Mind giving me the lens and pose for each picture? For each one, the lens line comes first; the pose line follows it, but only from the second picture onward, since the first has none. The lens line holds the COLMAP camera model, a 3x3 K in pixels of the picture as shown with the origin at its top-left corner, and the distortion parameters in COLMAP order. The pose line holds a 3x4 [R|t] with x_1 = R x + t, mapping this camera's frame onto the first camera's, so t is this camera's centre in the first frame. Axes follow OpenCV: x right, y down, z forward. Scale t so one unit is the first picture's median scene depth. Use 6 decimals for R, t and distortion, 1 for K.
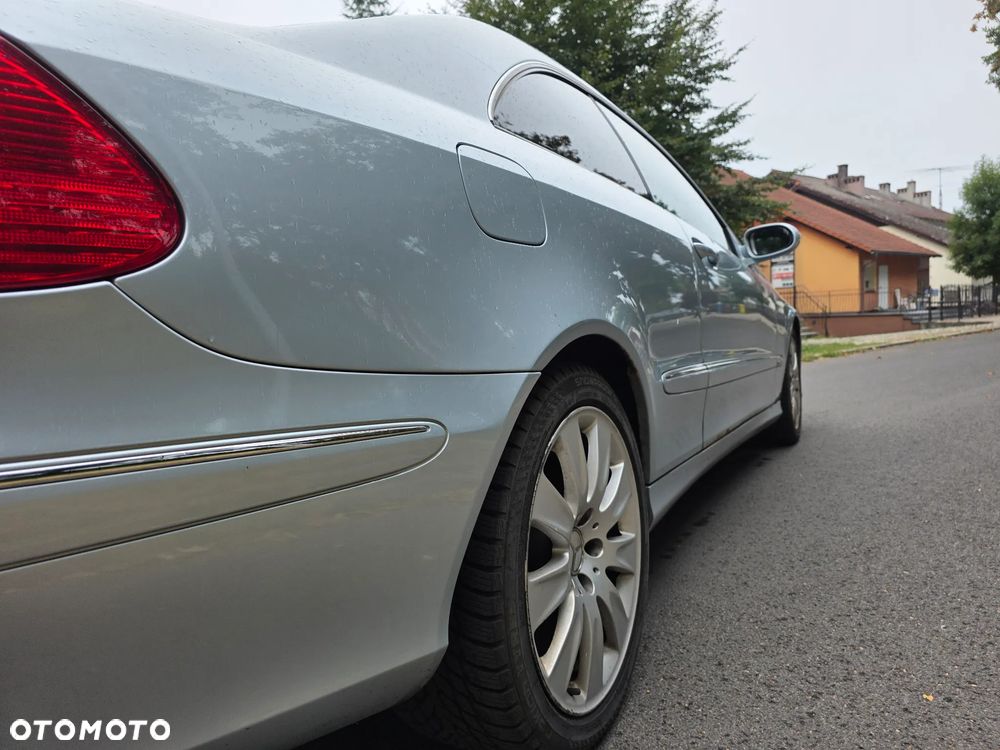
lens RADIAL K [[673.9, 0, 516.7], [0, 673.9, 377.6], [0, 0, 1]] dist [0.047481, -0.040775]
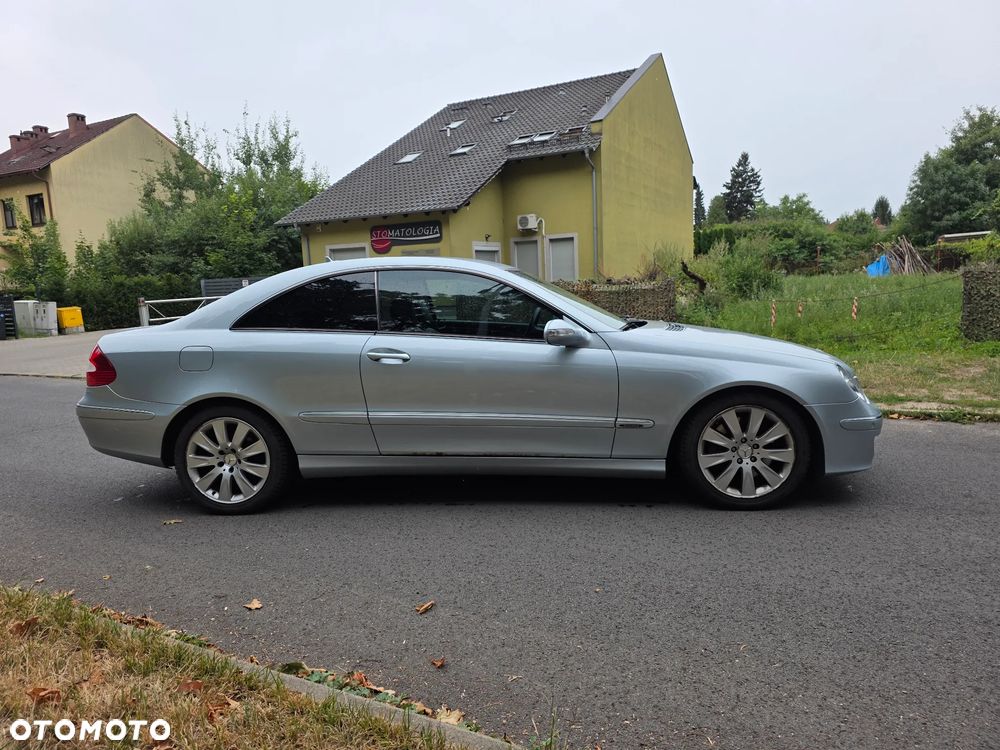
lens RADIAL K [[673.9, 0, 502.4], [0, 673.9, 373.3], [0, 0, 1]] dist [0.047481, -0.040775]
pose [[0.395039, 0.156817, -0.905181, 0.265457], [-0.049467, 0.987524, 0.149494, -0.054204], [0.917331, -0.014280, 0.397868, 0.066465]]
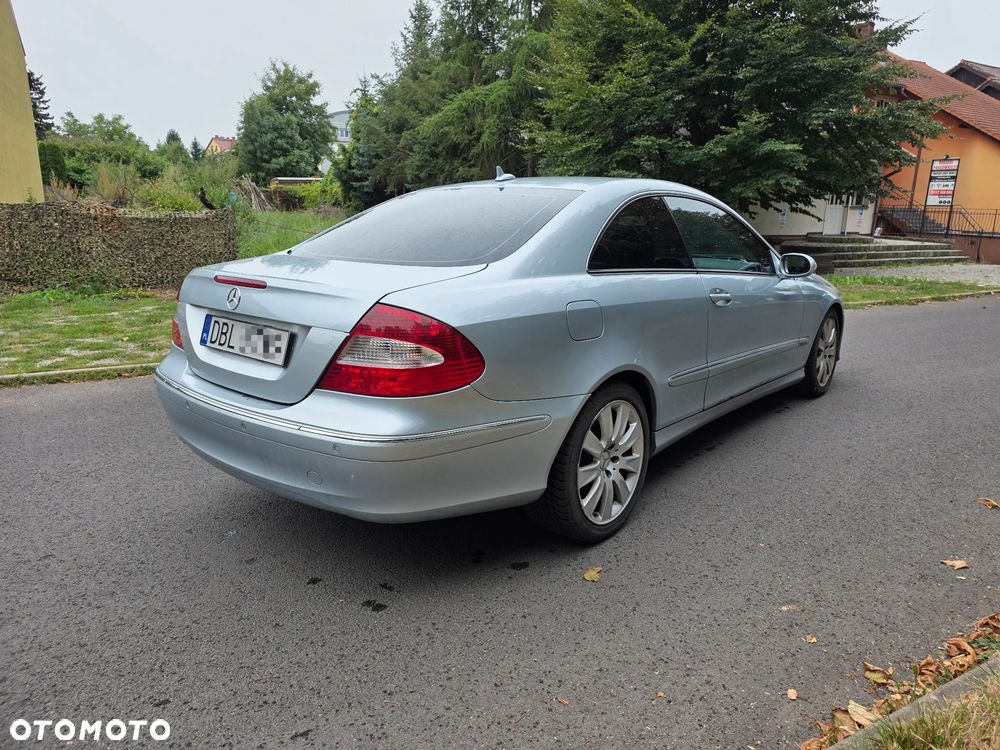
lens RADIAL K [[673.9, 0, 528.0], [0, 673.9, 365.0], [0, 0, 1]] dist [0.047481, -0.040775]
pose [[0.981078, 0.107205, -0.161225, 0.012249], [-0.081142, 0.983719, 0.160352, -0.030852], [0.175791, -0.144236, 0.973804, -0.093250]]
